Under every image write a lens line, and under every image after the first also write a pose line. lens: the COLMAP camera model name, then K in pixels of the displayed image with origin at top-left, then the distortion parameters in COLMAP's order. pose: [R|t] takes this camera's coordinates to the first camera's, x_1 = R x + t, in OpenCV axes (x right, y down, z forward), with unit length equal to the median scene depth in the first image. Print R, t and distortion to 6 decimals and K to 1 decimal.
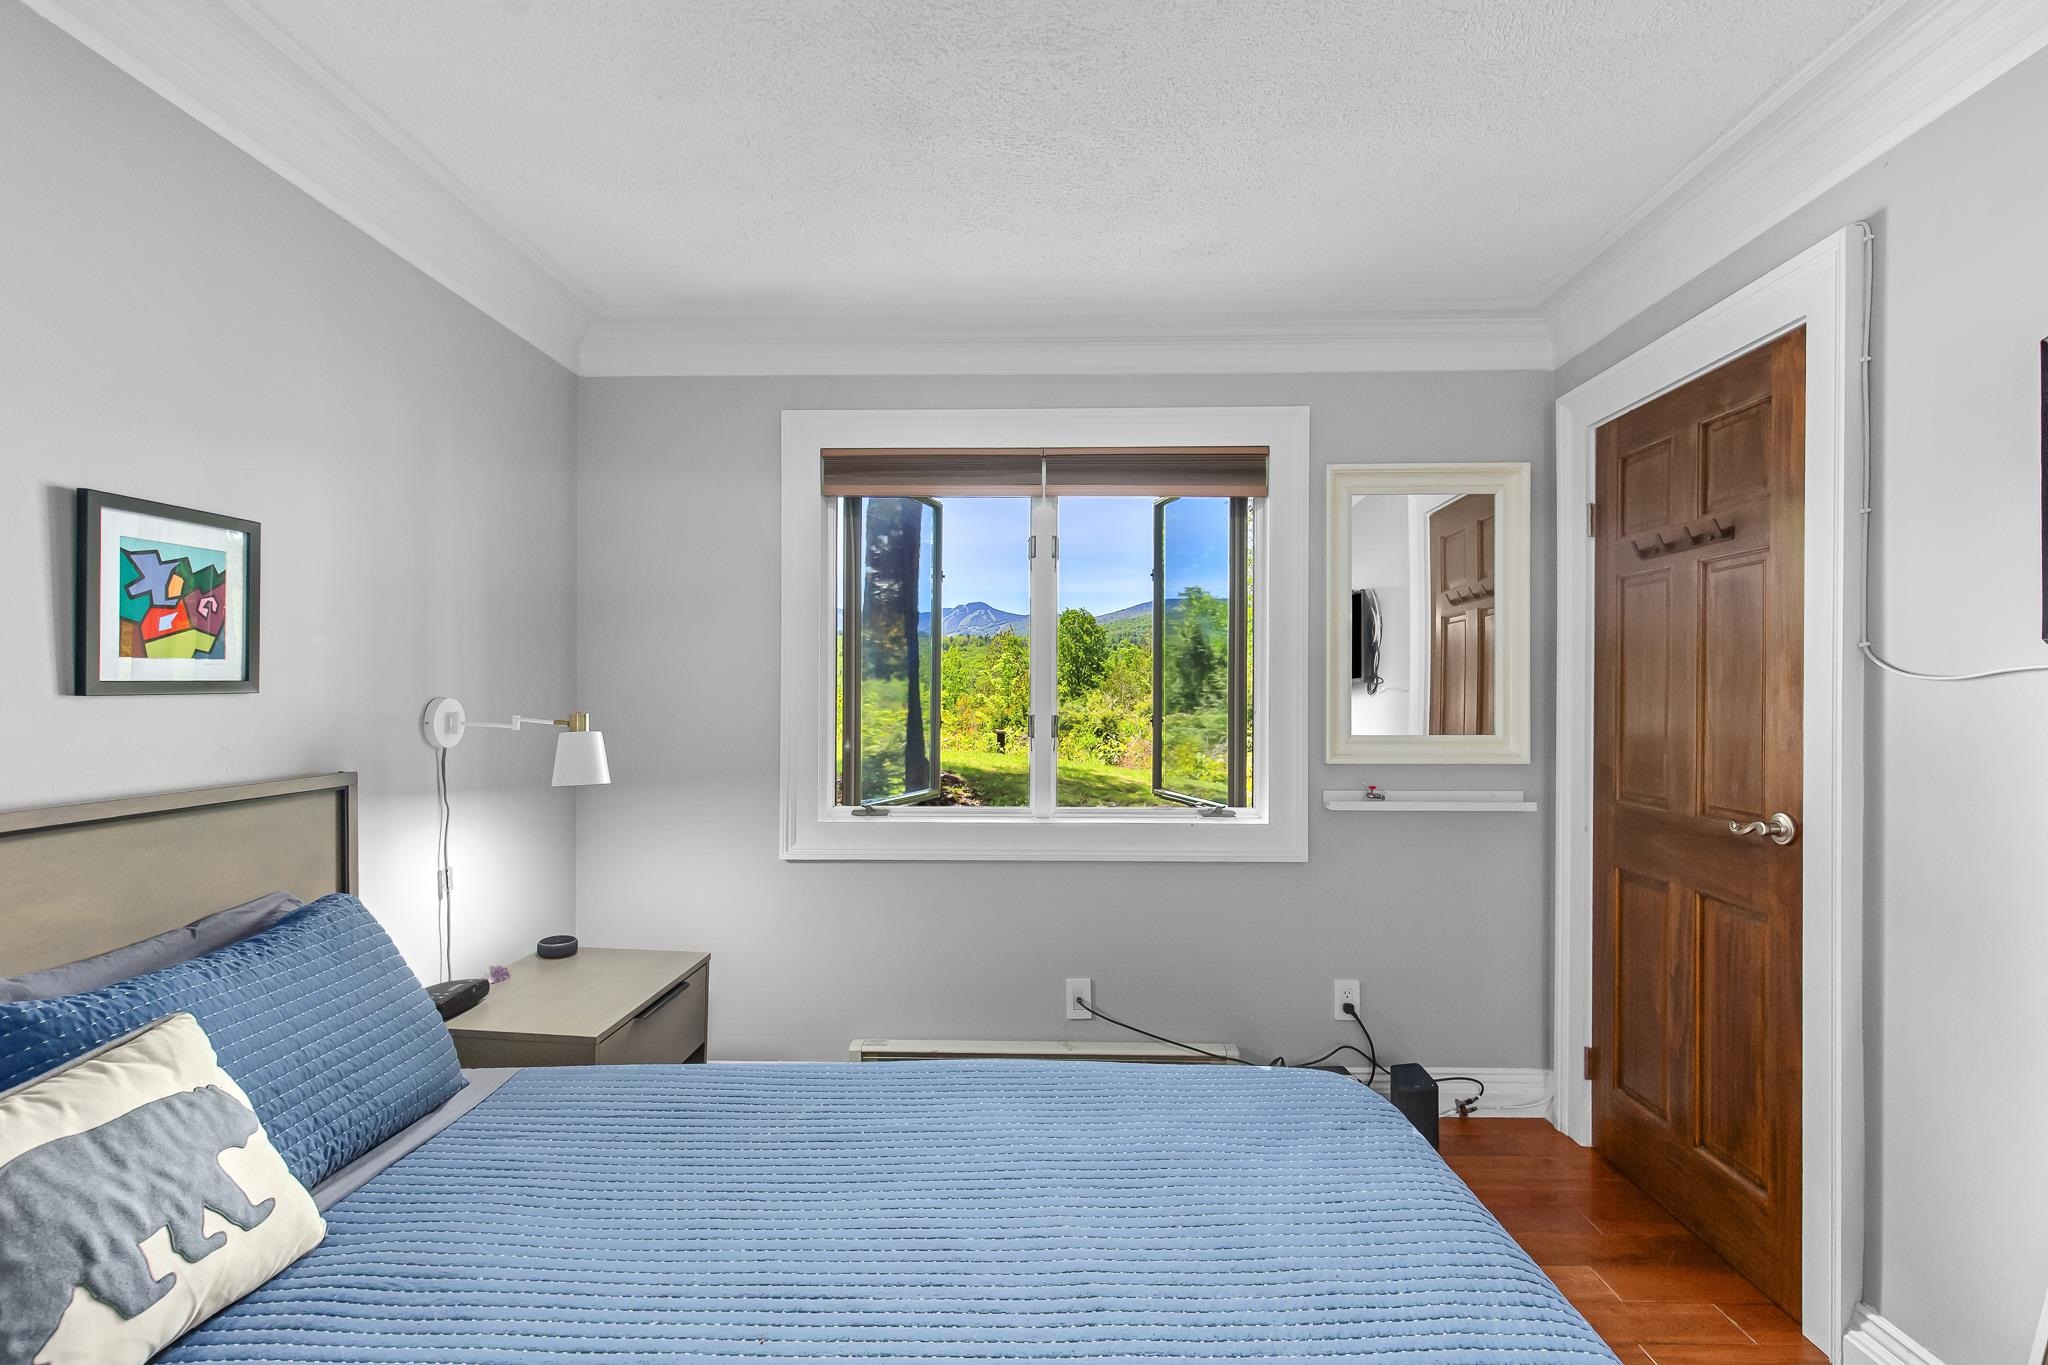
lens RADIAL K [[923.8, 0, 1026.6], [0, 923.8, 699.8], [0, 0, 1]] dist [0.004729, -0.001240]
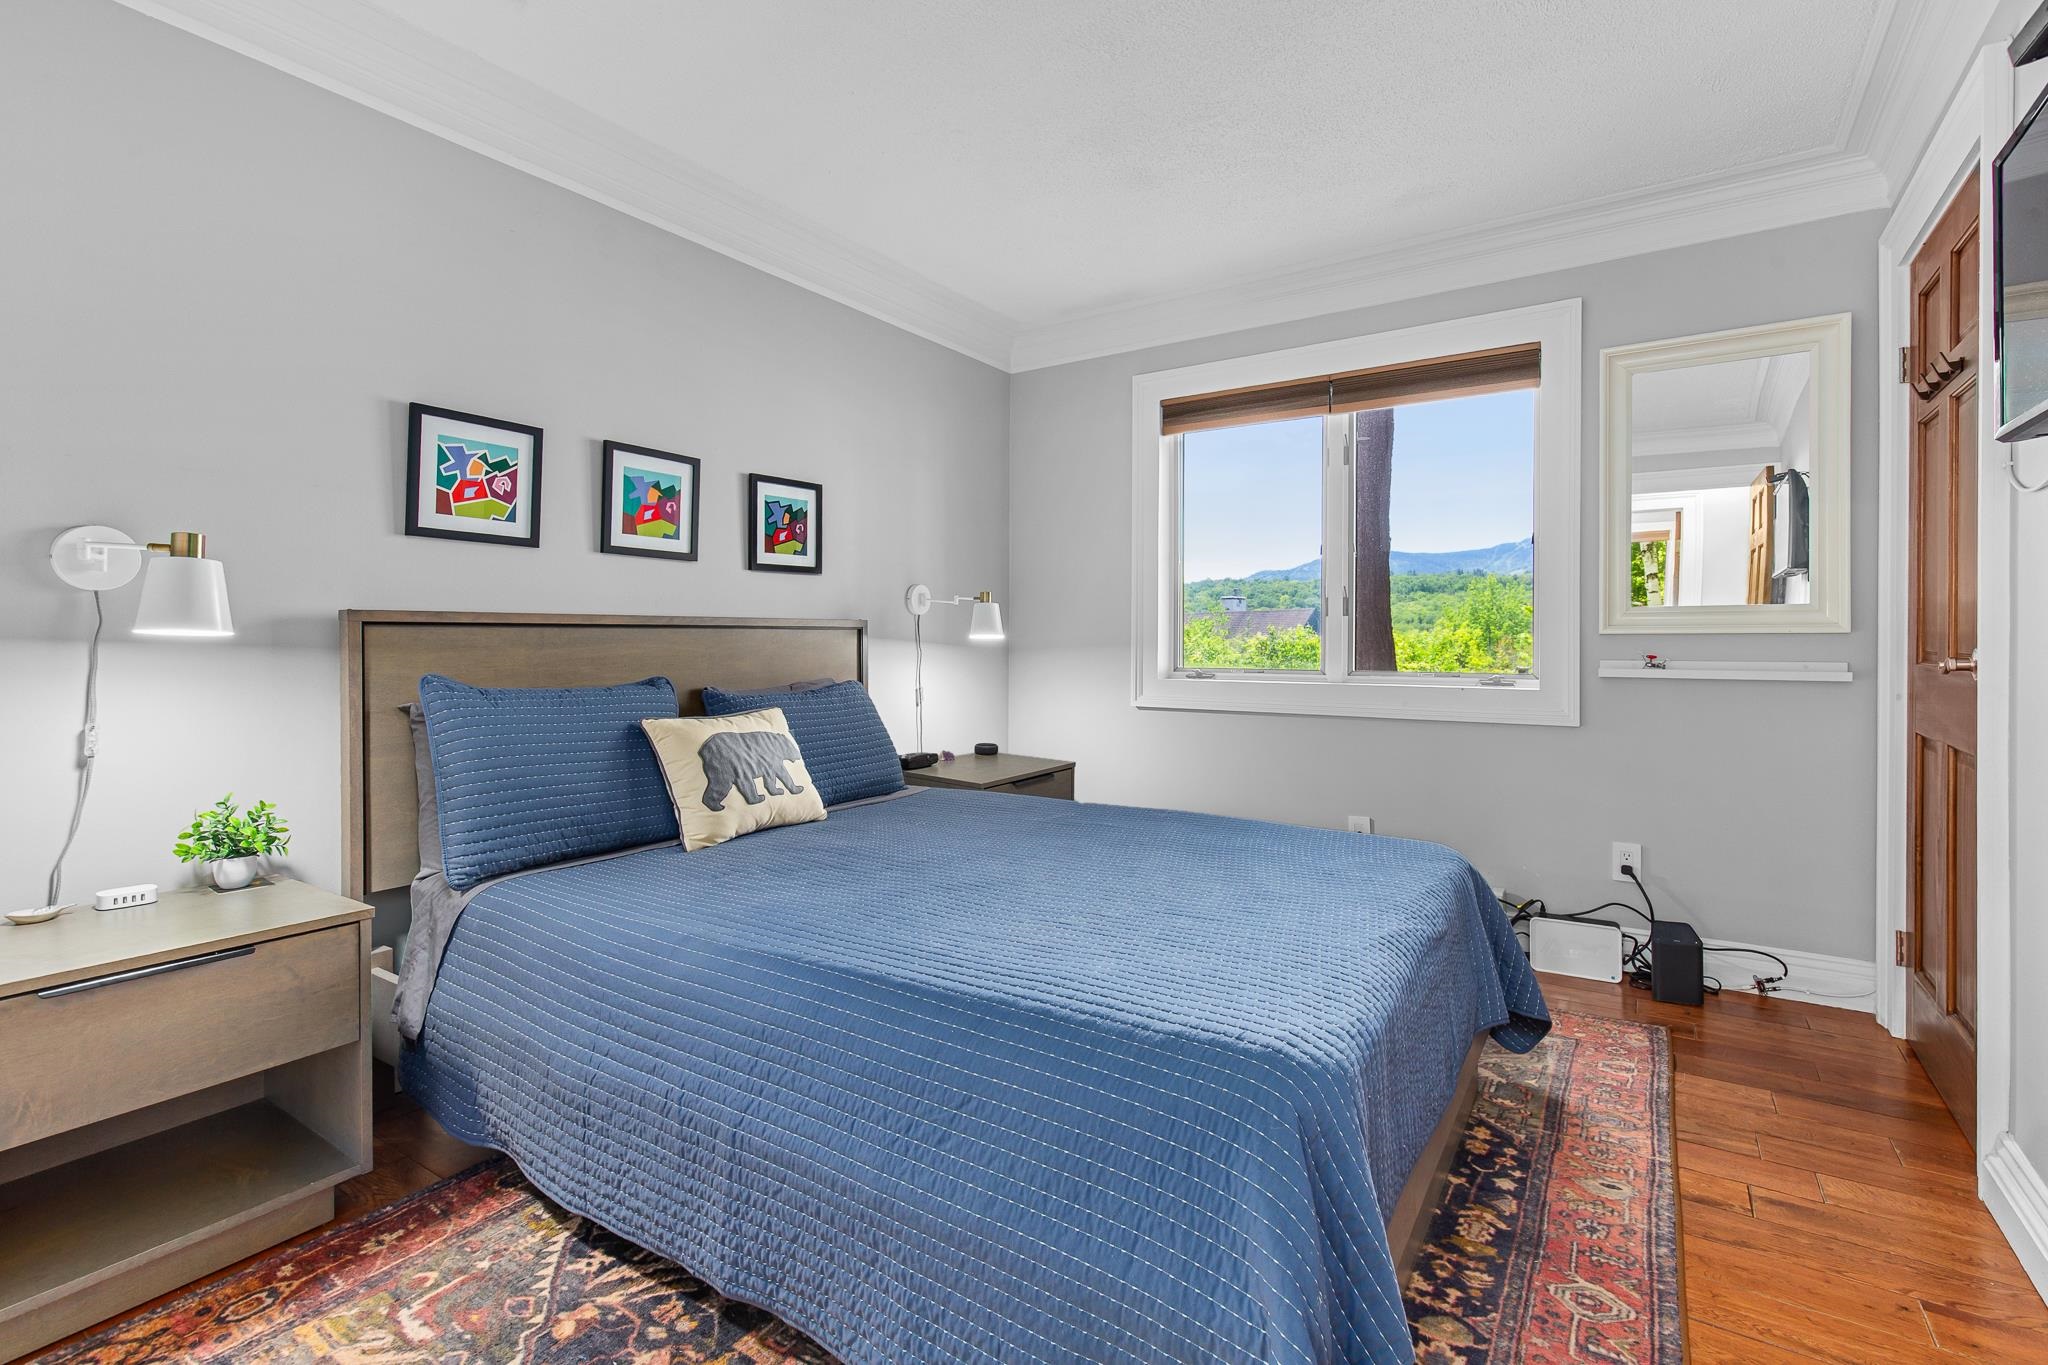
lens RADIAL K [[941.7, 0, 1041.1], [0, 941.7, 648.1], [0, 0, 1]] dist [0.004745, -0.001038]
pose [[0.850019, 0.003793, -0.526739, 0.451730], [-0.002183, 0.999991, 0.003679, 0.107087], [0.526748, -0.001977, 0.850019, -0.322099]]
